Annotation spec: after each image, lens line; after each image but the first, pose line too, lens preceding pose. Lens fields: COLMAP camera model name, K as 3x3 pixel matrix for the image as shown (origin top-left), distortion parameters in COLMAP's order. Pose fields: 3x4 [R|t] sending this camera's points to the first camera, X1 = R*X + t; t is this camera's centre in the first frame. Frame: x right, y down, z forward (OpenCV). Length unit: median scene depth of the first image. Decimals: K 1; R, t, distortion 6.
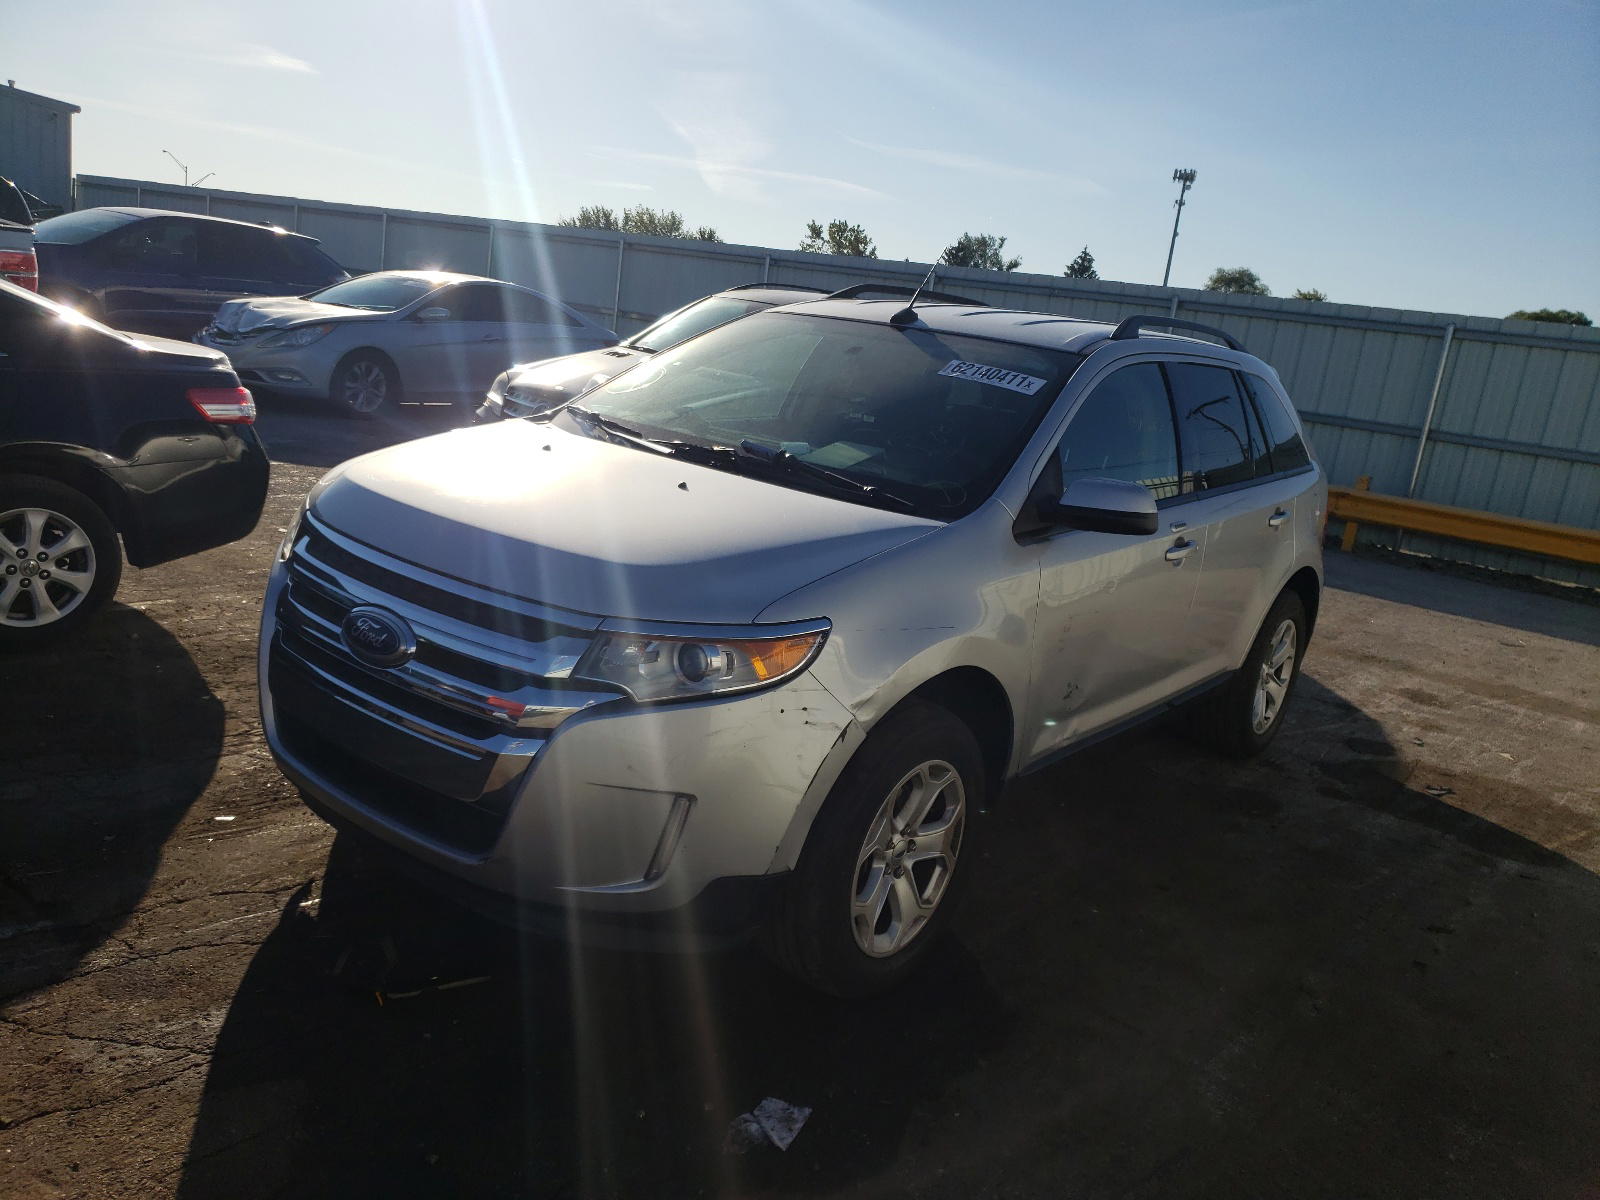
lens RADIAL K [[1209.8, 0, 800.0], [0, 1209.8, 600.0], [0, 0, 1]] dist [-0.005181, -0.002566]
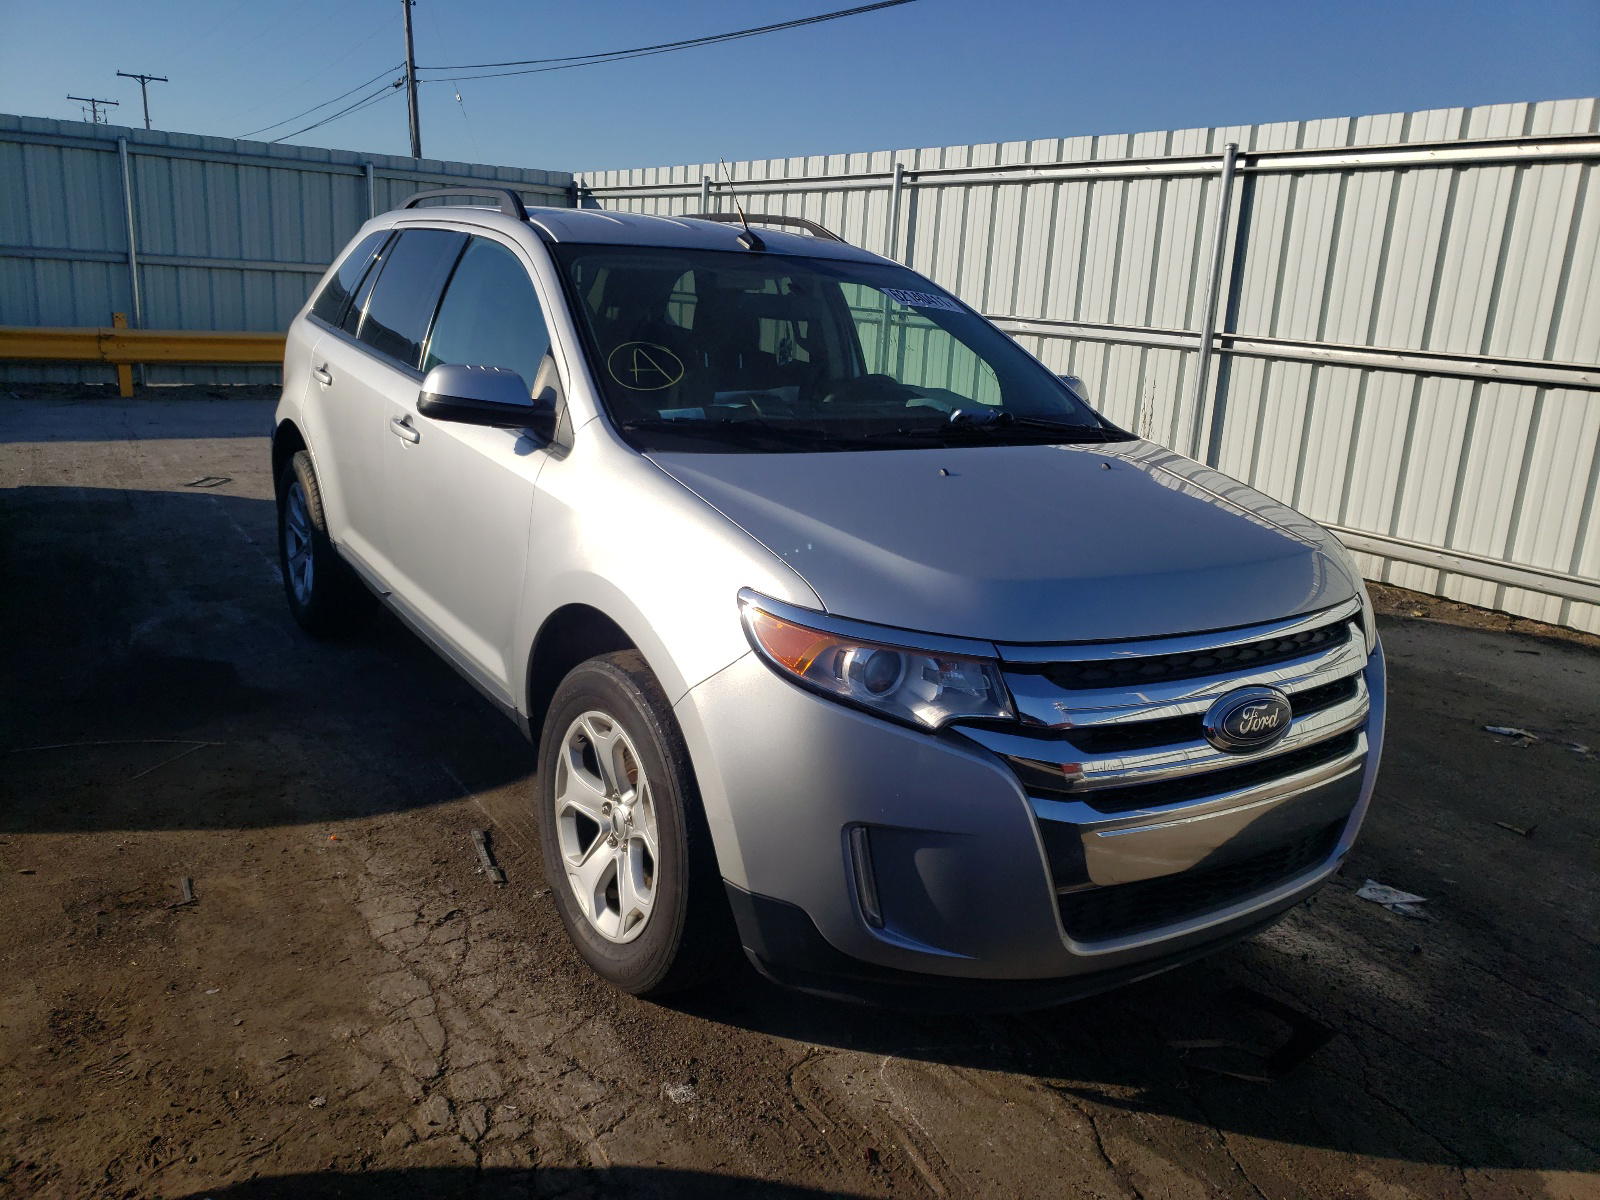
lens RADIAL K [[1204.3, 0, 800.5], [0, 1204.3, 574.8], [0, 0, 1]] dist [0.007344, 0.004057]
pose [[0.349566, -0.330150, 0.876815, -0.374252], [0.191111, 0.941307, 0.278242, -0.119631], [-0.917213, 0.070305, 0.392144, 0.293309]]
